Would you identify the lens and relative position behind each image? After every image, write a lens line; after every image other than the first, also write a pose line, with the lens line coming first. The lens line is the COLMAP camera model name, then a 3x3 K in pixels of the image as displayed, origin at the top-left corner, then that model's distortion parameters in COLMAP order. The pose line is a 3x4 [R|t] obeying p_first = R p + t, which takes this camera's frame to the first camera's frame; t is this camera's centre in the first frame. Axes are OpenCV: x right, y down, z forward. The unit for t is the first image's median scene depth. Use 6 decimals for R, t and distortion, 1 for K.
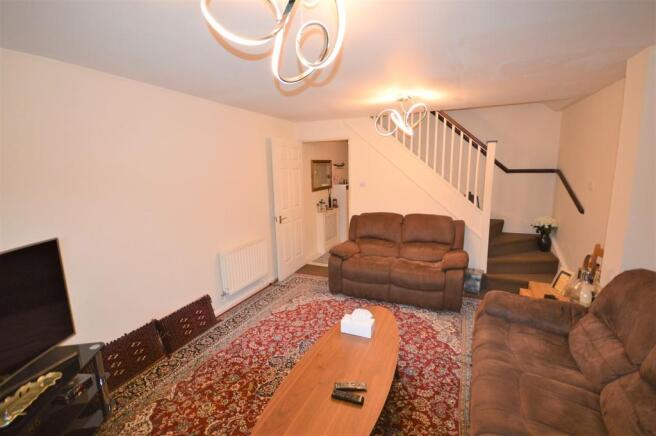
lens RADIAL K [[290.8, 0, 325.2], [0, 290.8, 218.5], [0, 0, 1]] dist [0.004148, -0.010002]
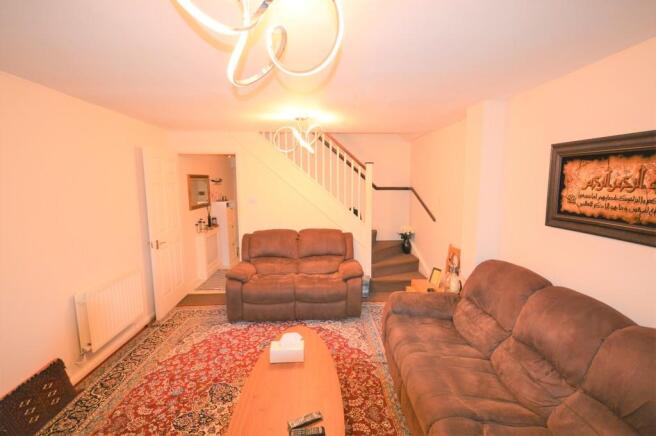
lens RADIAL K [[290.8, 0, 325.2], [0, 290.8, 218.5], [0, 0, 1]] dist [0.004148, -0.010002]
pose [[0.891803, -0.038089, 0.450818, -0.127681], [0.063667, 0.997100, -0.041701, -0.007431], [-0.447922, 0.065892, 0.891641, 0.059041]]
